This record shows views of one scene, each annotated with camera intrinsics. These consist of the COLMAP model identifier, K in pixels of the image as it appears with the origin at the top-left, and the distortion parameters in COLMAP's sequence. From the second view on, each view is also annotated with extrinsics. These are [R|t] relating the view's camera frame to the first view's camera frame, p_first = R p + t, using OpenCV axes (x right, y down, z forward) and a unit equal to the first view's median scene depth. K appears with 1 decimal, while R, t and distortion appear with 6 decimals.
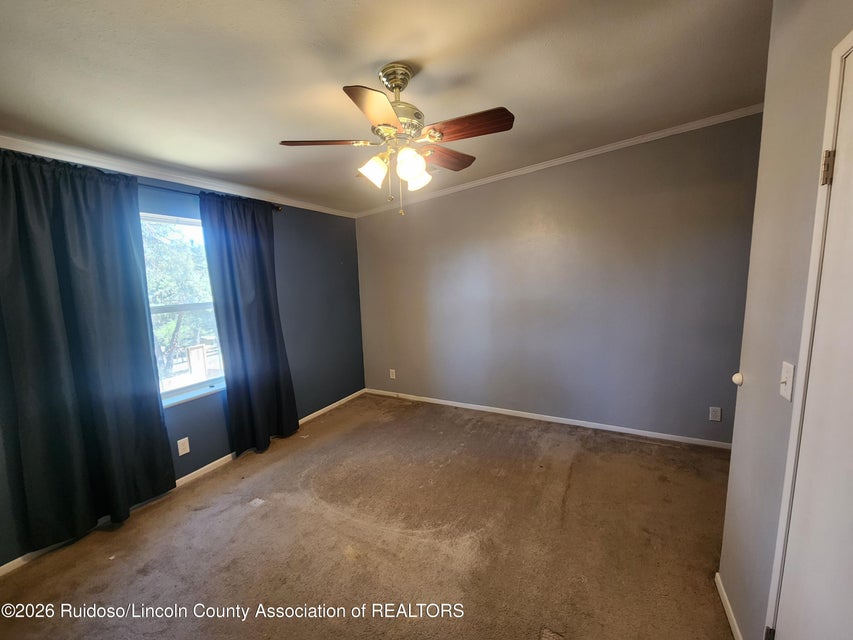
lens RADIAL K [[348.3, 0, 427.4], [0, 348.3, 321.9], [0, 0, 1]] dist [-0.002641, -0.000041]
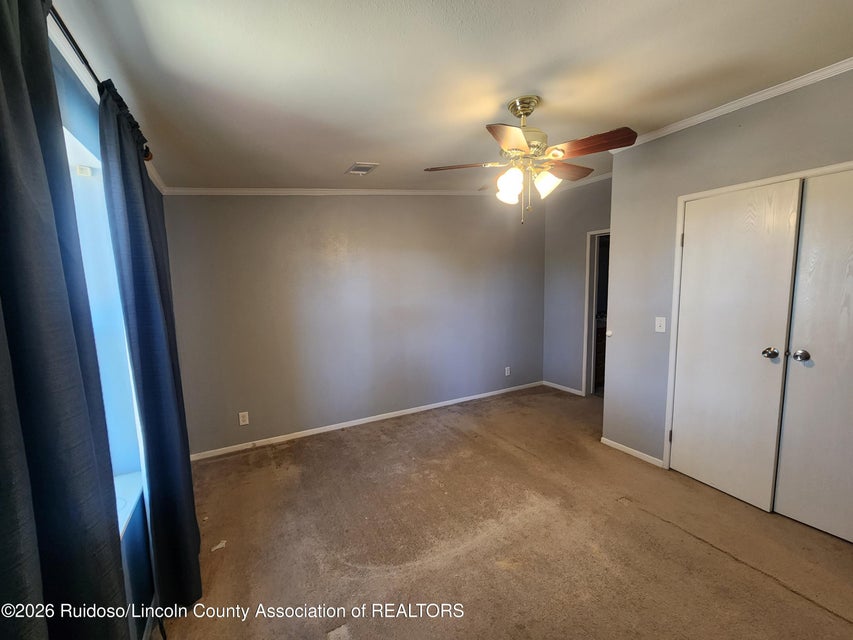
lens RADIAL K [[348.3, 0, 426.3], [0, 348.3, 322.5], [0, 0, 1]] dist [-0.002641, -0.000041]
pose [[0.555154, -0.073806, 0.828467, -0.599594], [0.112466, 0.993568, 0.013151, -0.021483], [-0.824109, 0.085874, 0.559884, 0.321480]]
